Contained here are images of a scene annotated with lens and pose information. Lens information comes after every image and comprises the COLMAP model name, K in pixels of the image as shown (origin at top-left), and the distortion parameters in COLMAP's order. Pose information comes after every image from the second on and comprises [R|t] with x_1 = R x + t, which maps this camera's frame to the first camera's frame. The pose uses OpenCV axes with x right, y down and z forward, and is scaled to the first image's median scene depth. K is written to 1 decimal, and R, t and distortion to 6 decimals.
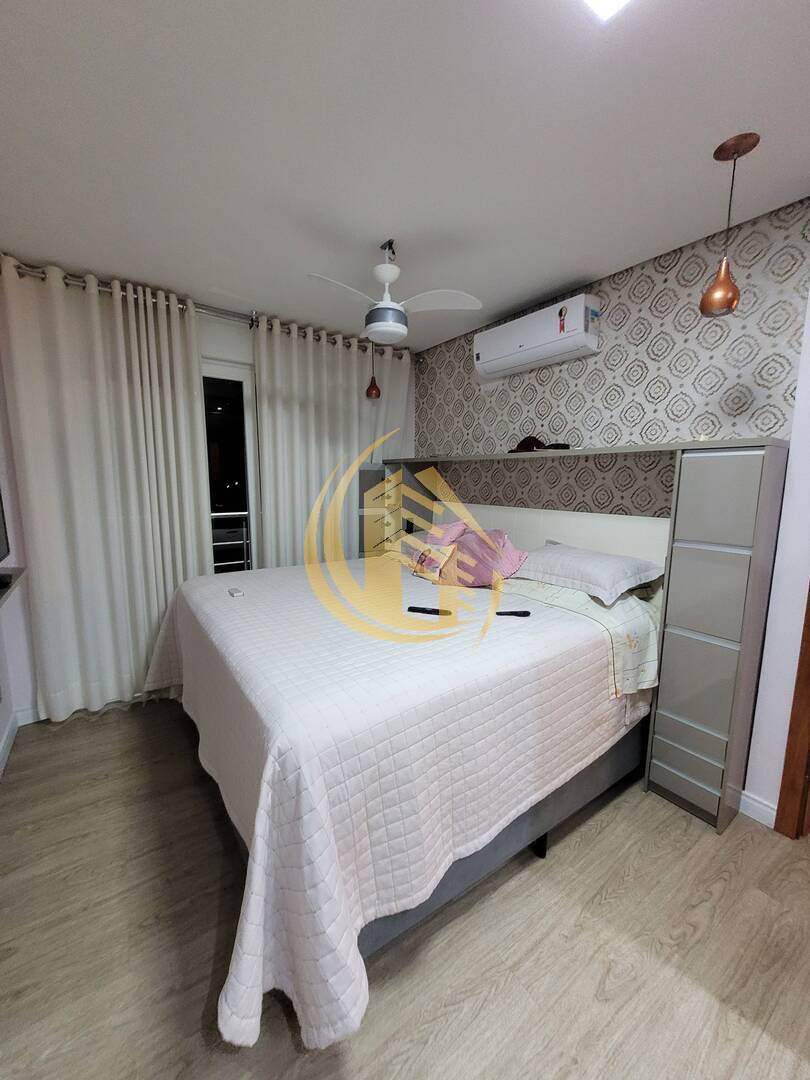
lens RADIAL K [[426.8, 0, 405.0], [0, 426.8, 540.0], [0, 0, 1]] dist [-0.001590, -0.000380]
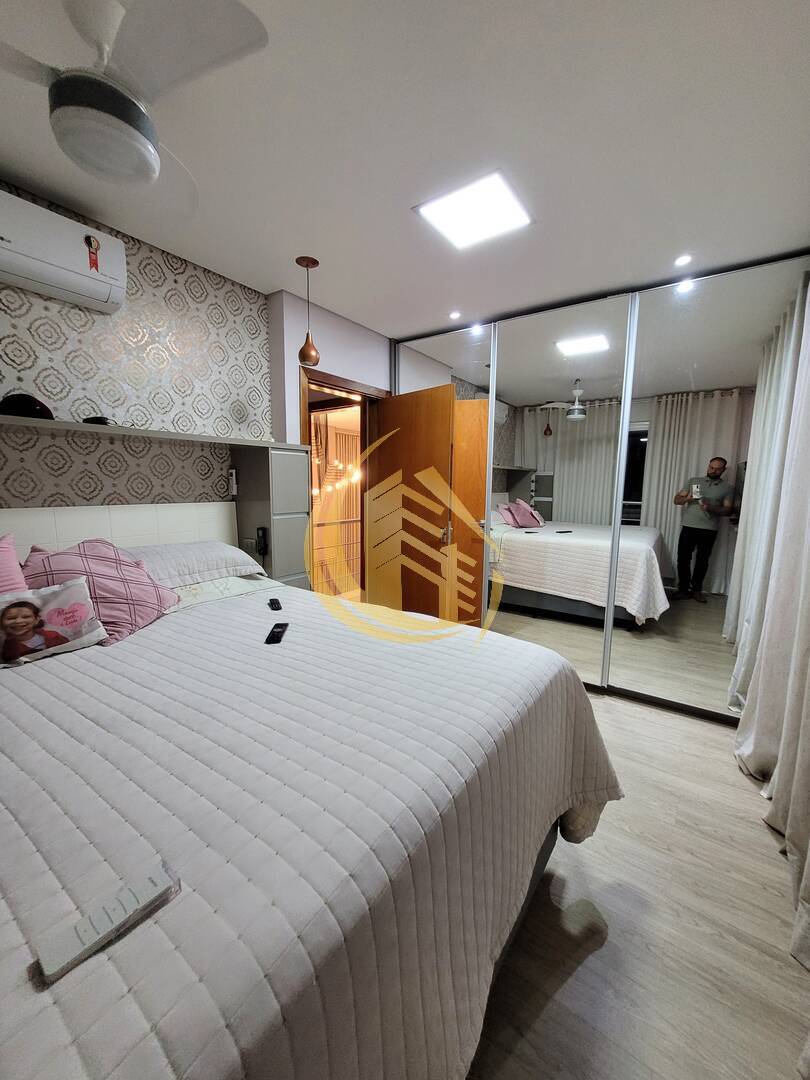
lens RADIAL K [[426.8, 0, 405.0], [0, 426.8, 540.0], [0, 0, 1]] dist [-0.001590, -0.000380]
pose [[-0.333828, -0.139219, 0.932297, -0.644690], [0.111312, 0.976291, 0.185646, -0.106489], [-0.936039, 0.165750, -0.310416, 0.873339]]
